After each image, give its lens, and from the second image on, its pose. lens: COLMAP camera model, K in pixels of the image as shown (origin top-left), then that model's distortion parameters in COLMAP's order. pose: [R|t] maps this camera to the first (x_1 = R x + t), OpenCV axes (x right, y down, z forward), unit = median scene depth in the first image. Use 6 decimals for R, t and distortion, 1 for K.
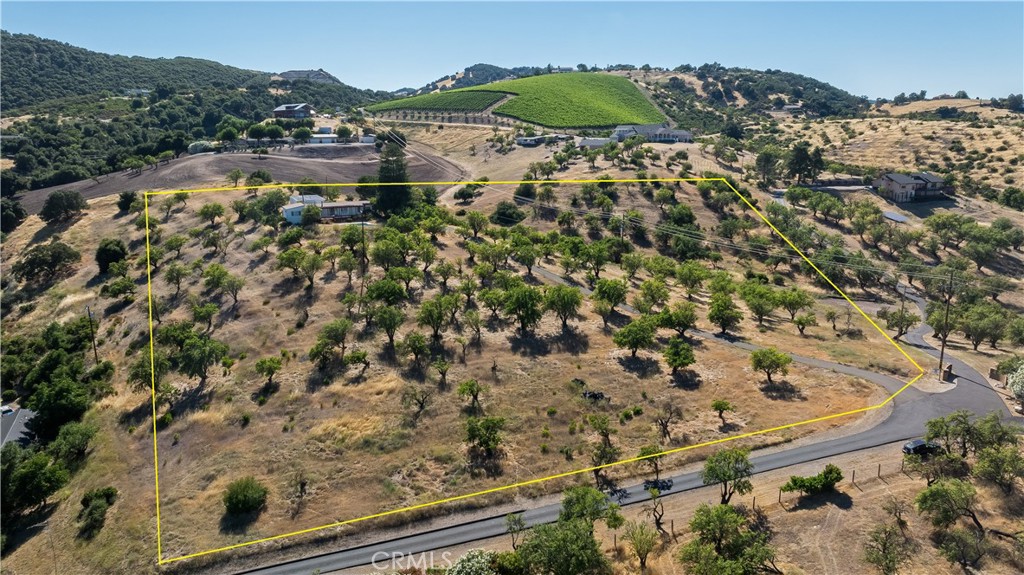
lens RADIAL K [[723.2, 0, 512.0], [0, 723.2, 287.5], [0, 0, 1]] dist [-0.047173, 0.059967]
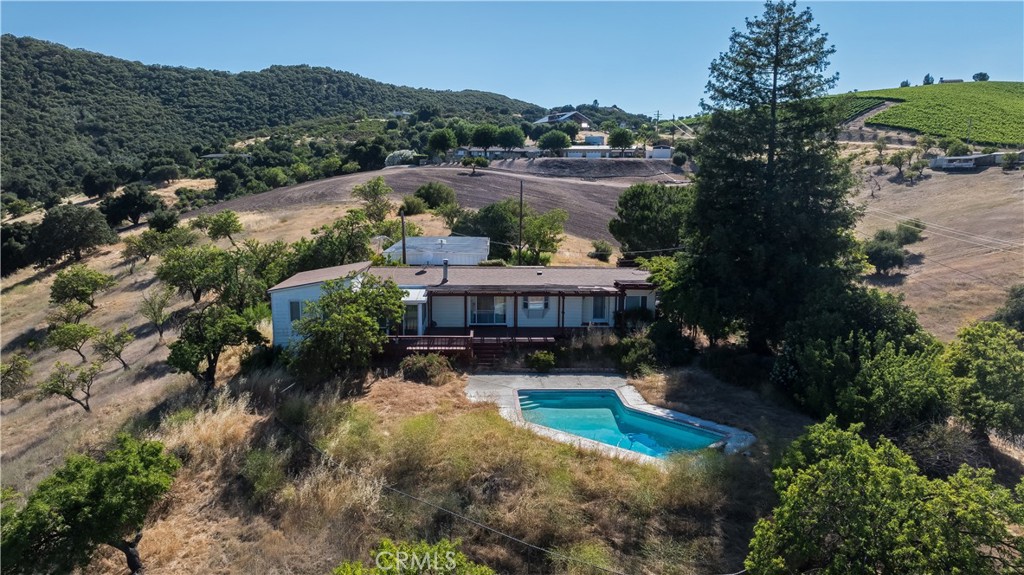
lens RADIAL K [[744.2, 0, 512.0], [0, 744.2, 287.5], [0, 0, 1]] dist [-0.054015, 0.069512]
pose [[0.925139, 0.072424, -0.372655, -0.061005], [-0.099078, 0.993675, -0.052851, -0.040419], [0.366471, 0.085816, 0.926464, 0.313652]]
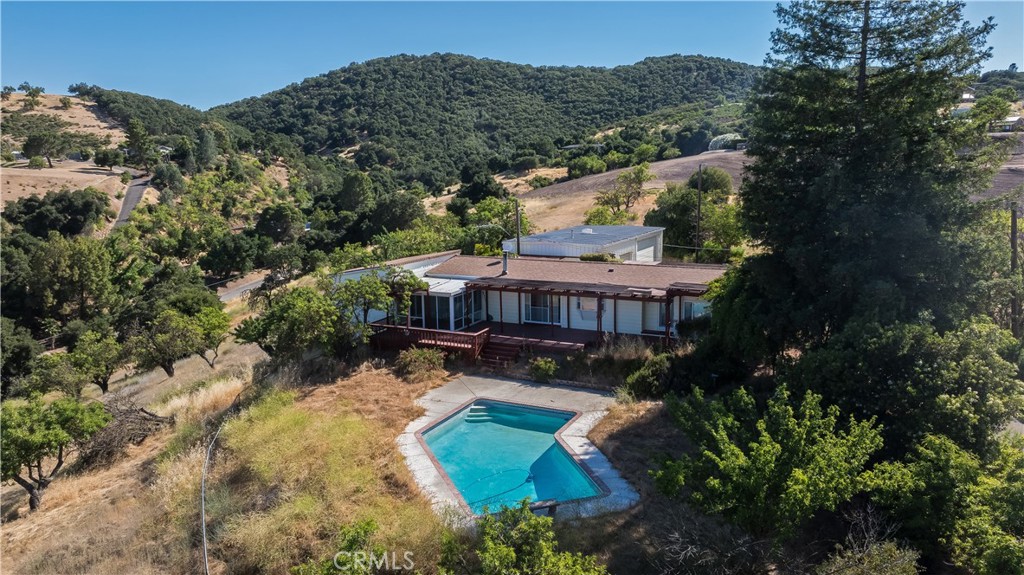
lens RADIAL K [[720.3, 0, 512.0], [0, 720.3, 287.5], [0, 0, 1]] dist [-0.000493, 0.007038]
pose [[0.626115, 0.129797, -0.768852, -0.035831], [-0.160563, 0.986377, 0.035766, -0.047178], [0.763020, 0.101055, 0.638426, 0.344136]]
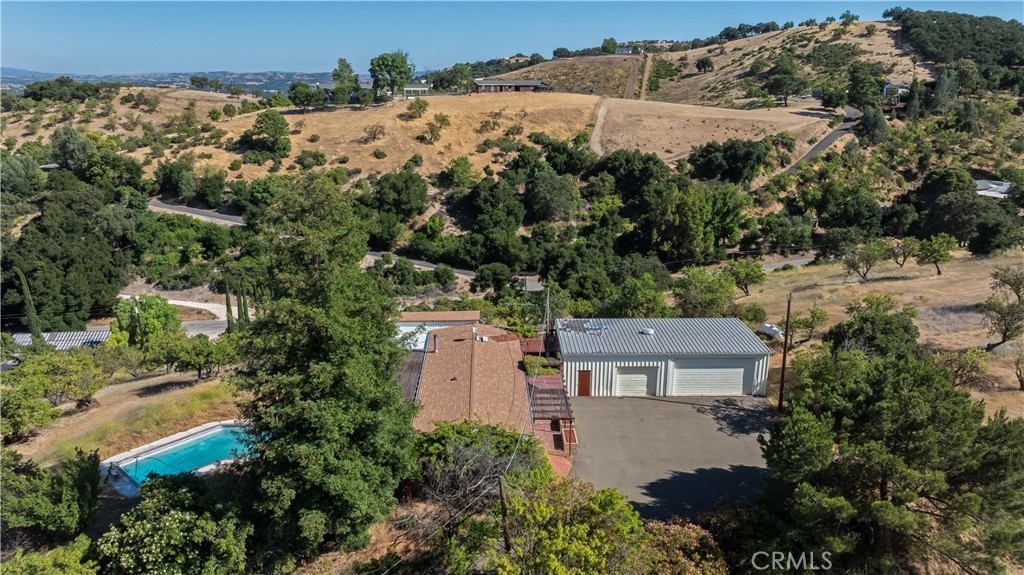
lens RADIAL K [[744.2, 0, 512.0], [0, 744.2, 287.5], [0, 0, 1]] dist [-0.054015, 0.069512]
pose [[-0.401561, 0.264438, -0.876824, -0.012153], [-0.192321, 0.911711, 0.363037, -0.098495], [0.895411, 0.314414, -0.315251, 0.444770]]
